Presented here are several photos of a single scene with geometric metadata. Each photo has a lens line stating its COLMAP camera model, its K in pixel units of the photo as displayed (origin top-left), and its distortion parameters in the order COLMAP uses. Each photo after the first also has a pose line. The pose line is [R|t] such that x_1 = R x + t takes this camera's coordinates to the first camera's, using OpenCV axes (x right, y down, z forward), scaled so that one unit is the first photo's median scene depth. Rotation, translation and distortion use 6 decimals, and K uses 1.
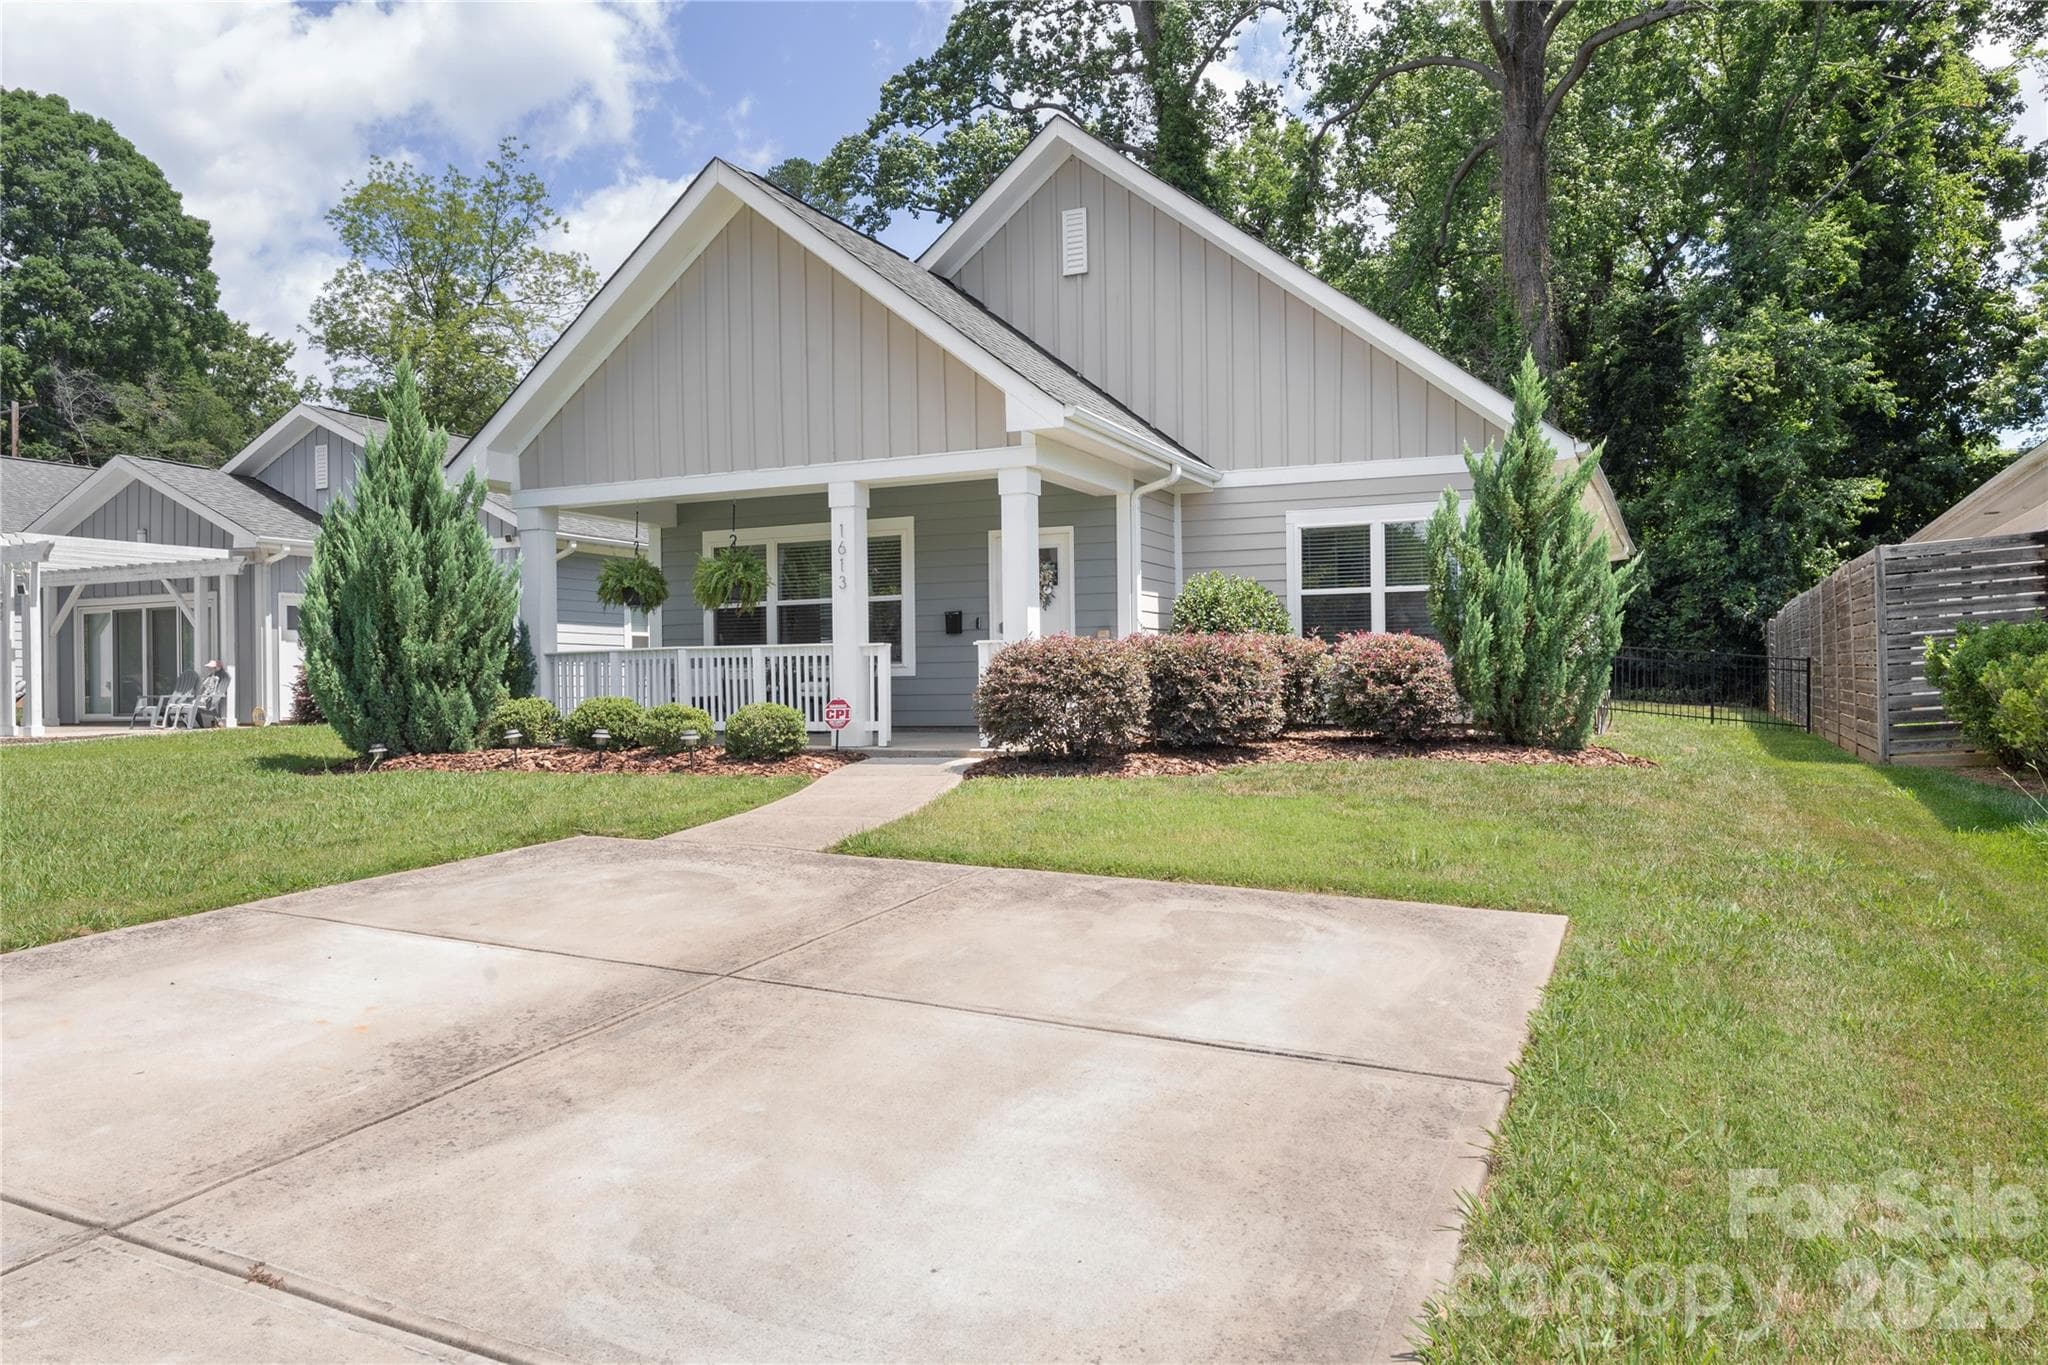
lens RADIAL K [[1450.6, 0, 1047.8], [0, 1450.6, 700.3], [0, 0, 1]] dist [0.002767, -0.000511]
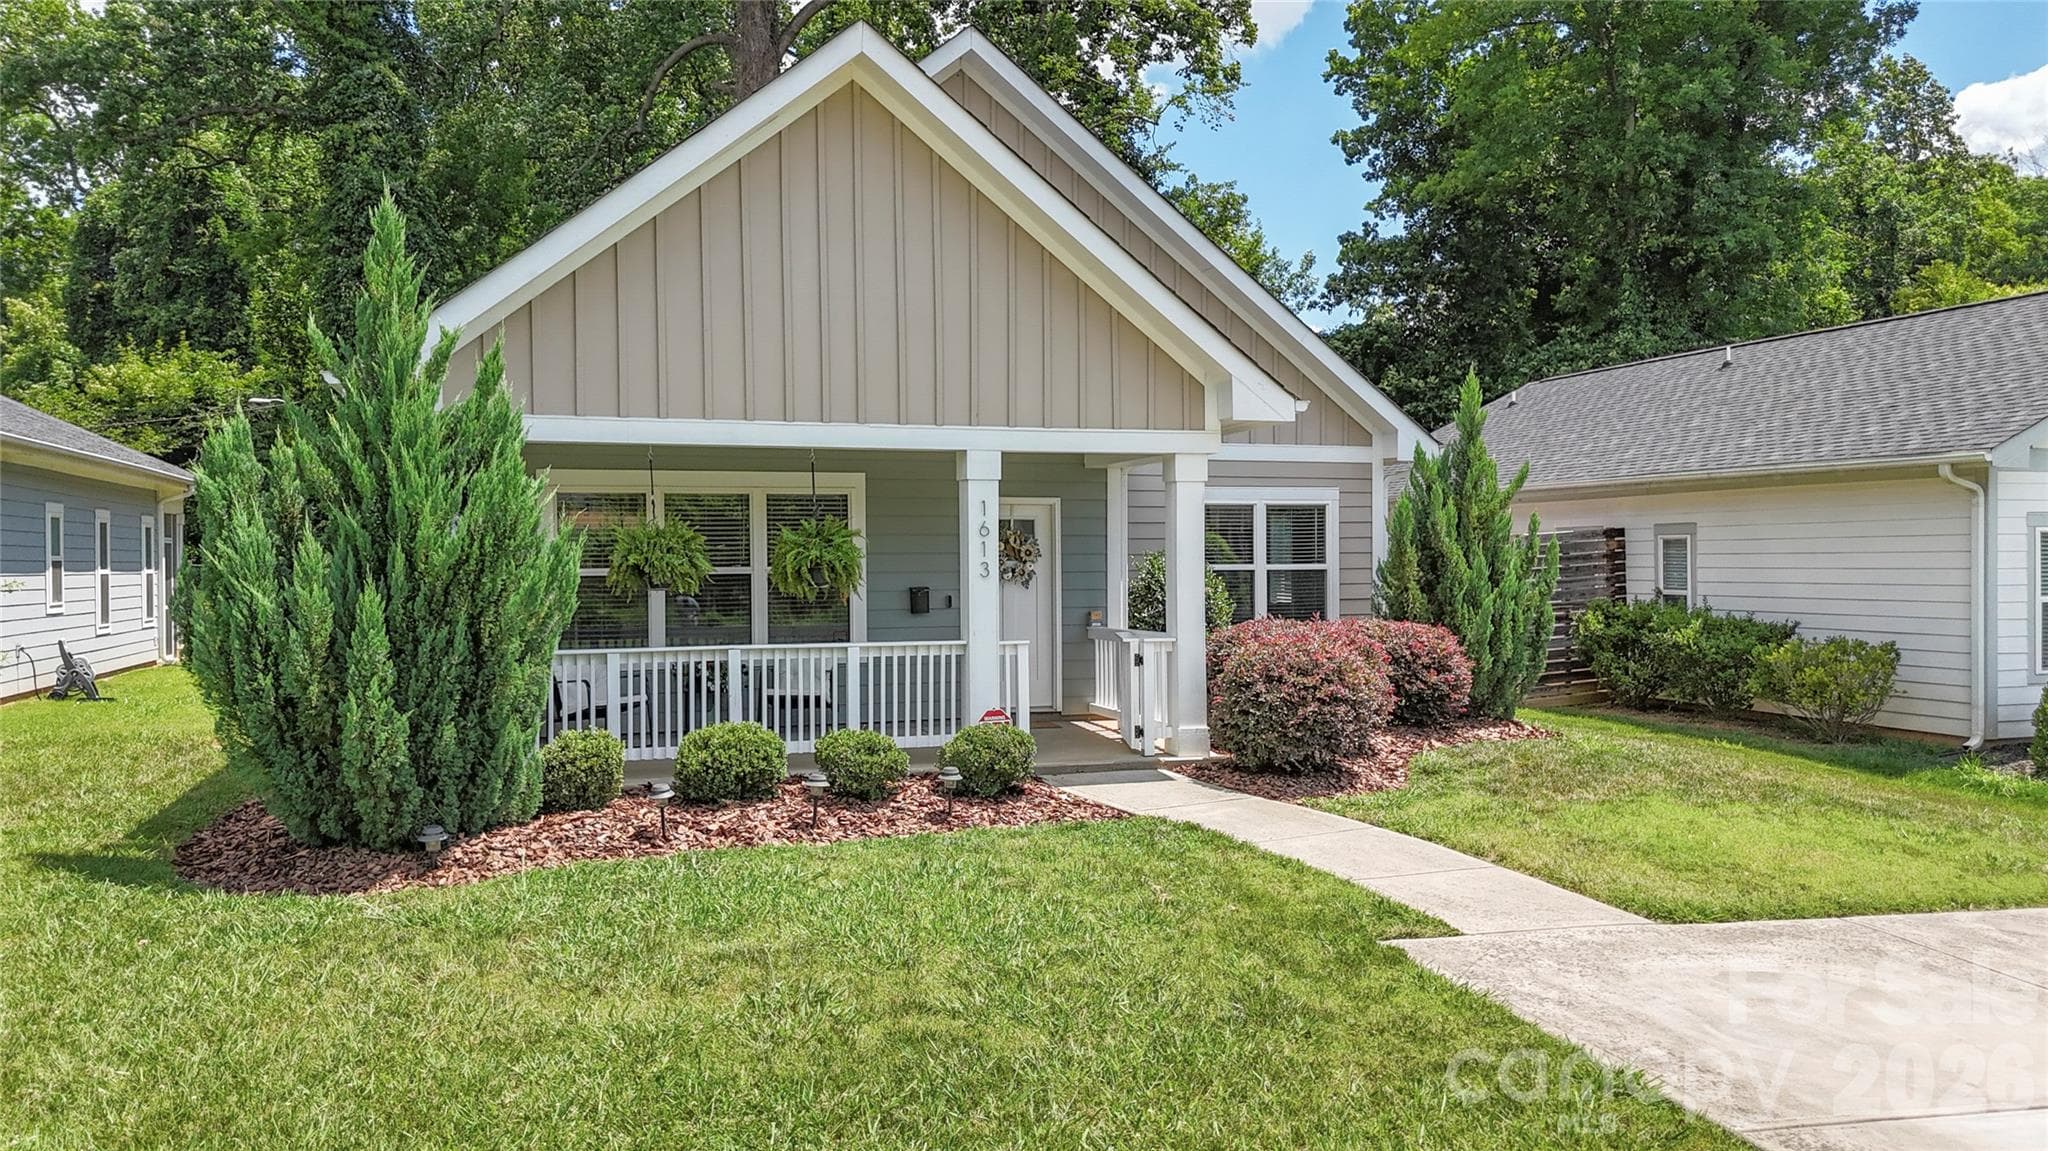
lens RADIAL K [[1523.1, 0, 1028.5], [0, 1523.1, 572.1], [0, 0, 1]] dist [0.062022, -0.042882]
pose [[0.748678, 0.002485, 0.662929, -0.701133], [0.003934, 0.999959, -0.008191, -0.072325], [-0.662922, 0.008741, 0.748637, 0.329091]]
